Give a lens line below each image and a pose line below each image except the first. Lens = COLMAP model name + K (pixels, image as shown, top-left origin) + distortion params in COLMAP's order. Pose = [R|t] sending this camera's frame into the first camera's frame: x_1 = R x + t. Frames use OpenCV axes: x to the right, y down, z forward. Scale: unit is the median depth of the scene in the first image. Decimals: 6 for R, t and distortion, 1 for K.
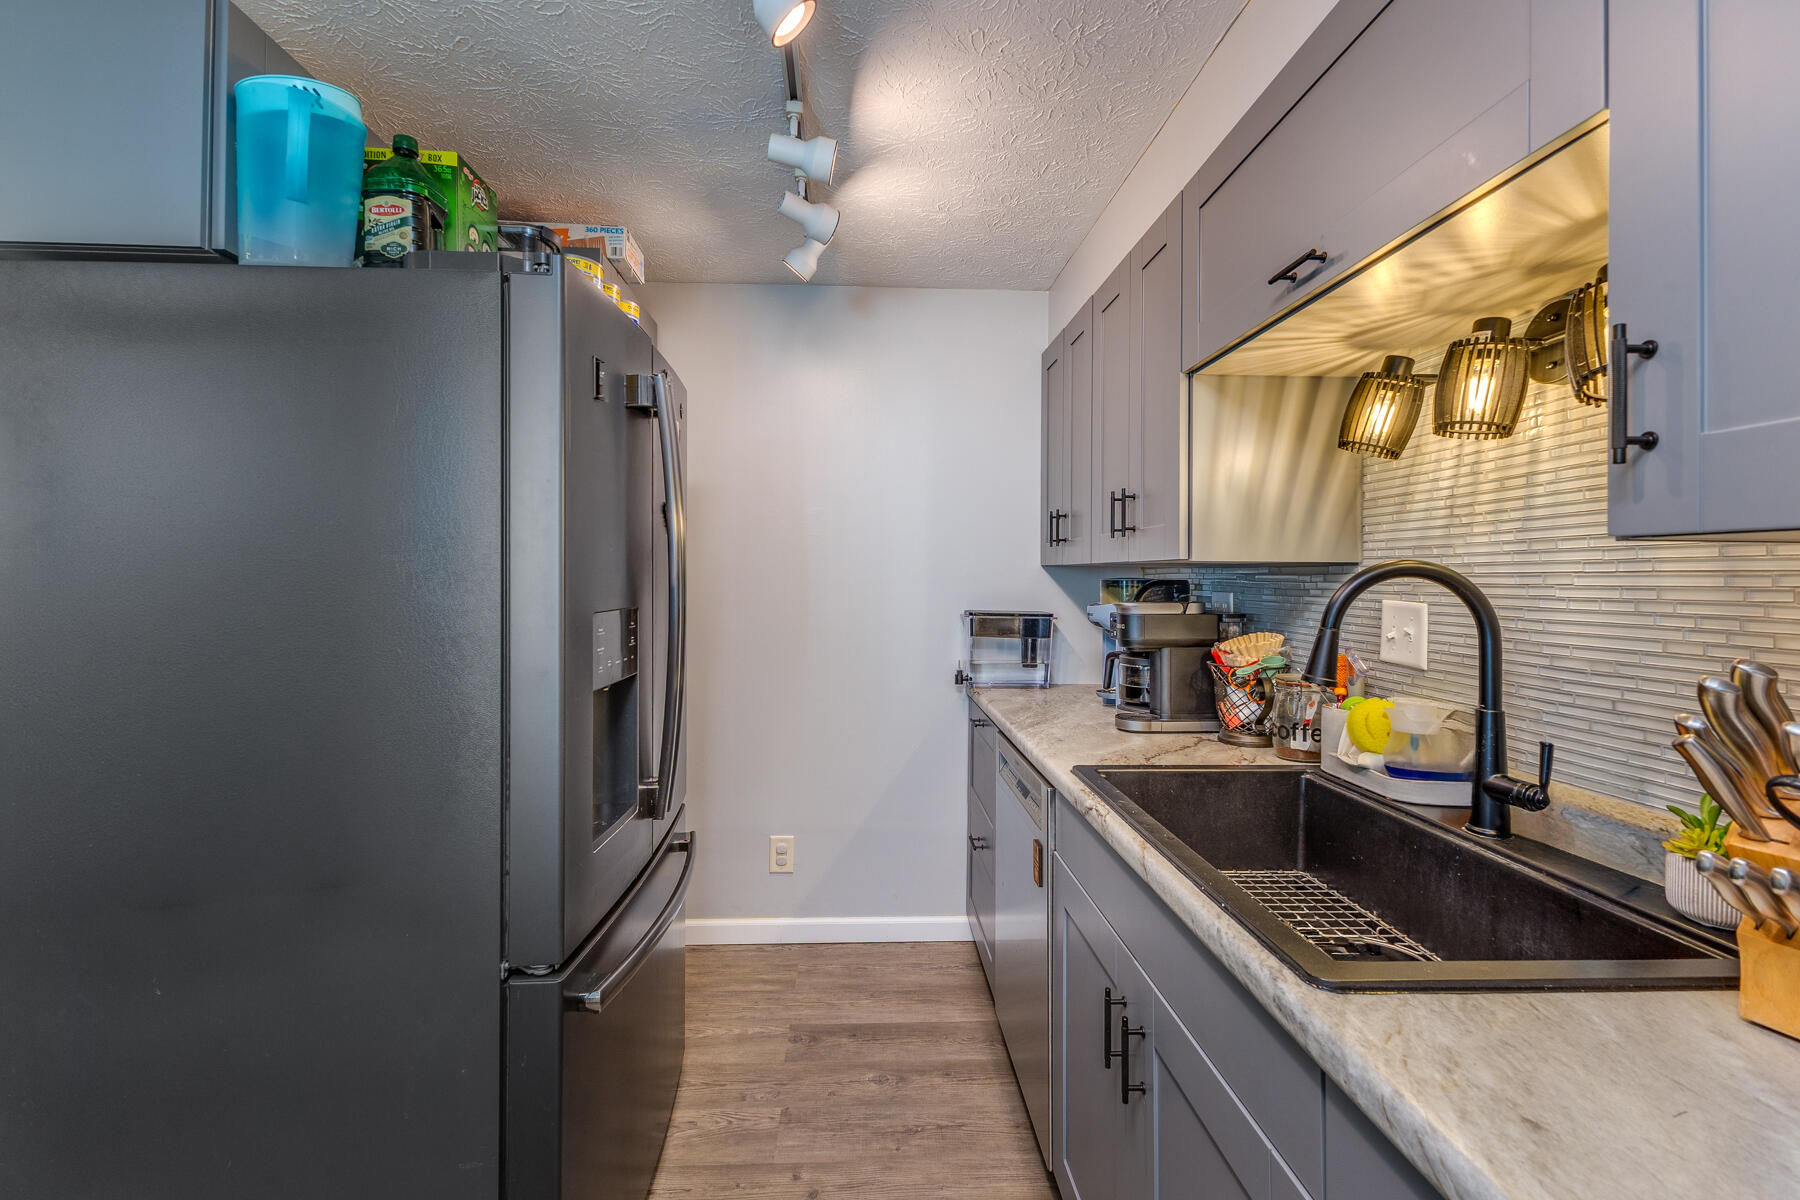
lens RADIAL K [[791.1, 0, 894.1], [0, 791.1, 572.4], [0, 0, 1]] dist [0.015391, 0.000170]
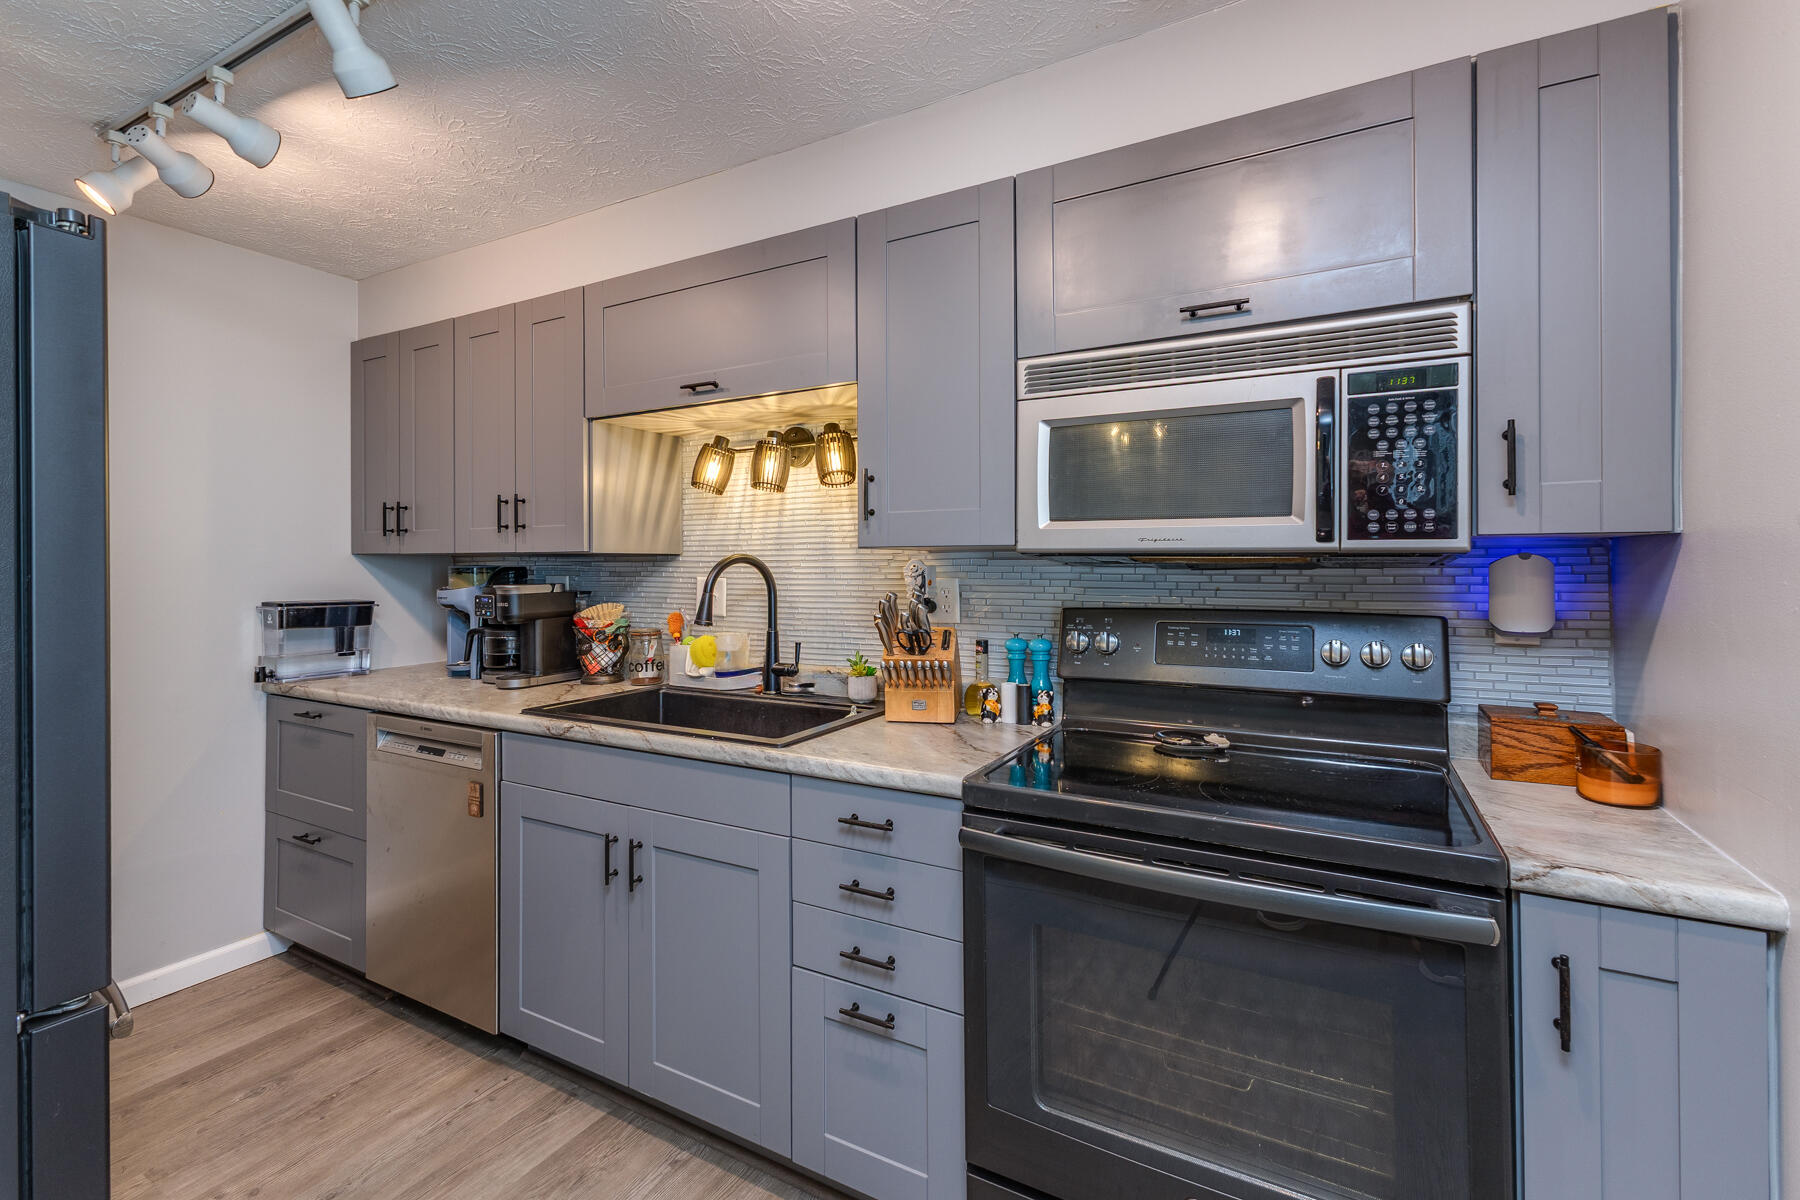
lens RADIAL K [[791.1, 0, 894.1], [0, 791.1, 572.4], [0, 0, 1]] dist [0.015391, 0.000170]
pose [[0.525390, -0.016051, 0.850710, -0.639822], [0.001948, 0.999842, 0.017662, -0.003644], [-0.850859, -0.007622, 0.525338, -0.232758]]
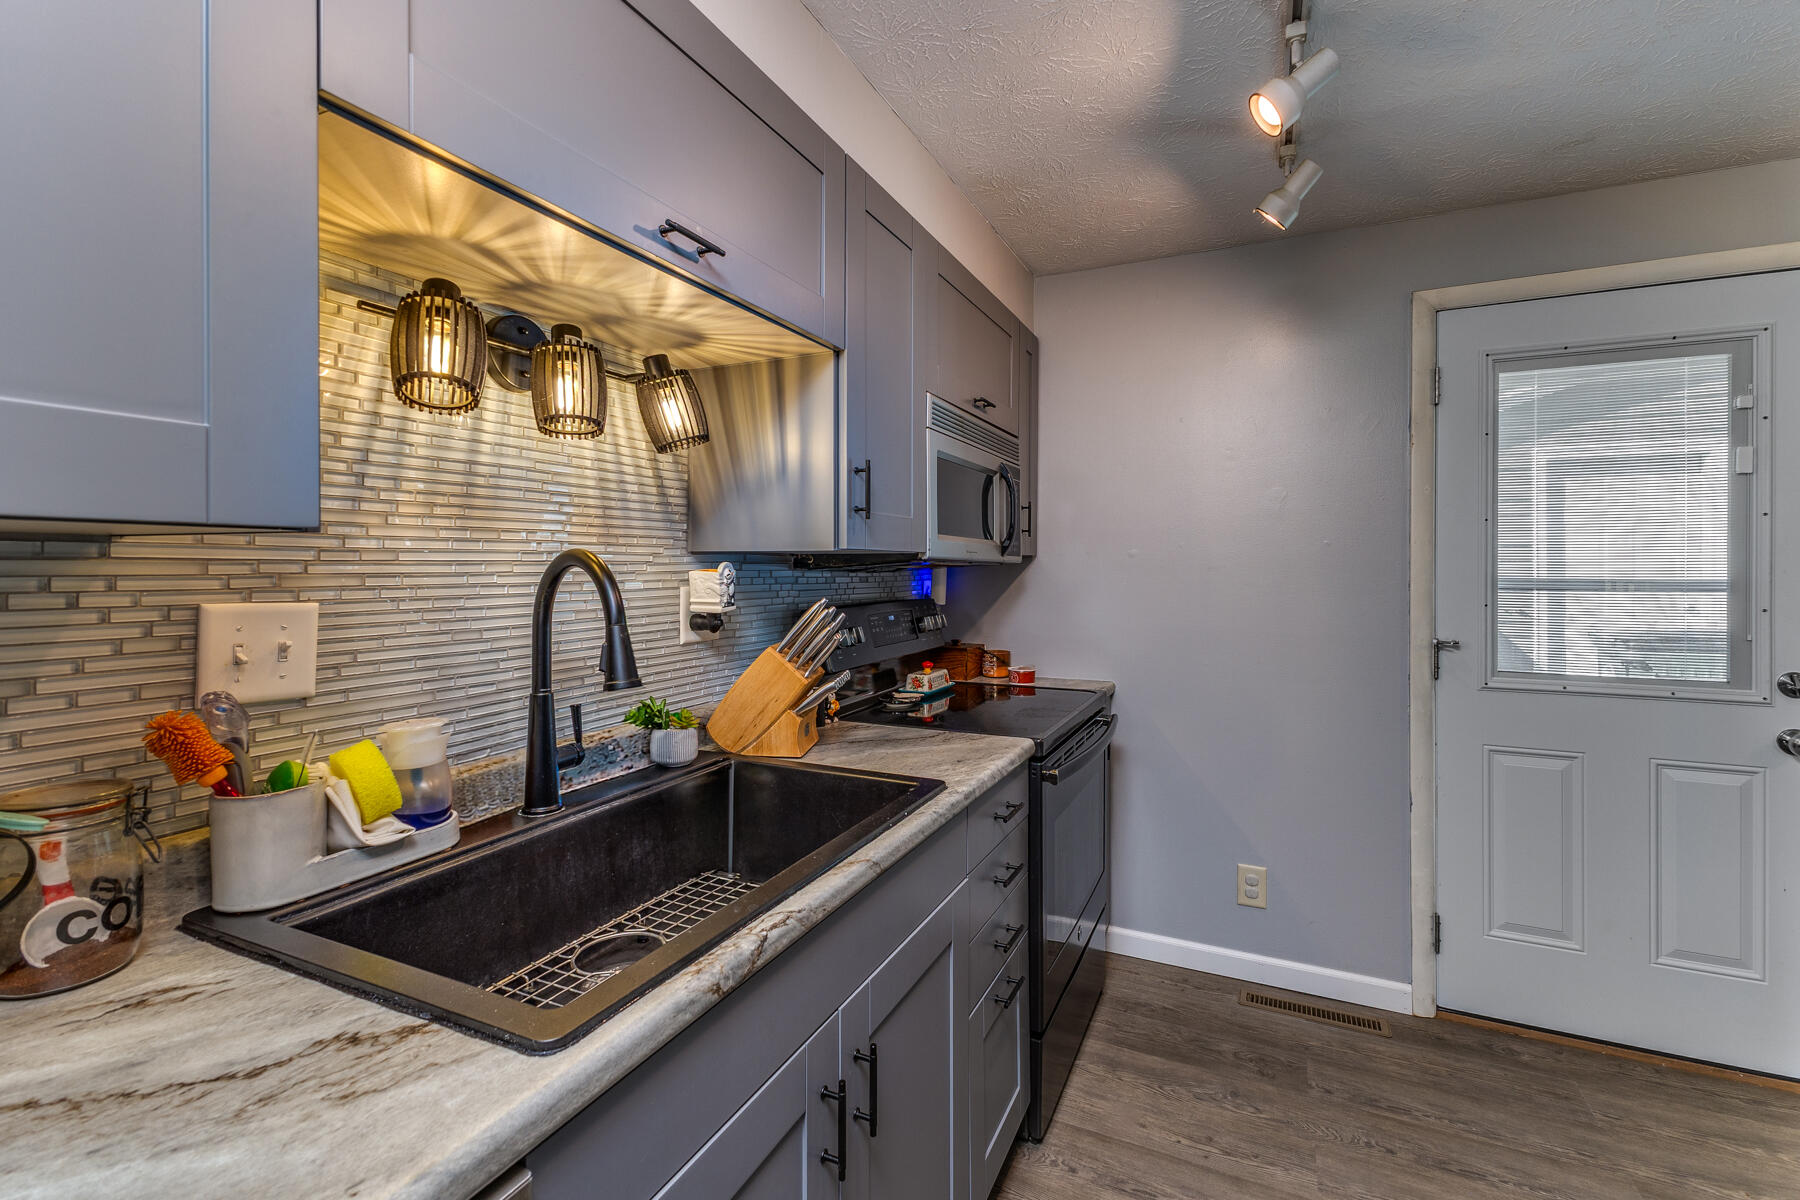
lens RADIAL K [[791.1, 0, 894.1], [0, 791.1, 572.4], [0, 0, 1]] dist [0.015391, 0.000170]
pose [[-0.879542, -0.012066, 0.475668, -0.131531], [-0.011058, 0.999927, 0.004917, 0.003596], [-0.475693, -0.000935, -0.879611, 1.460749]]
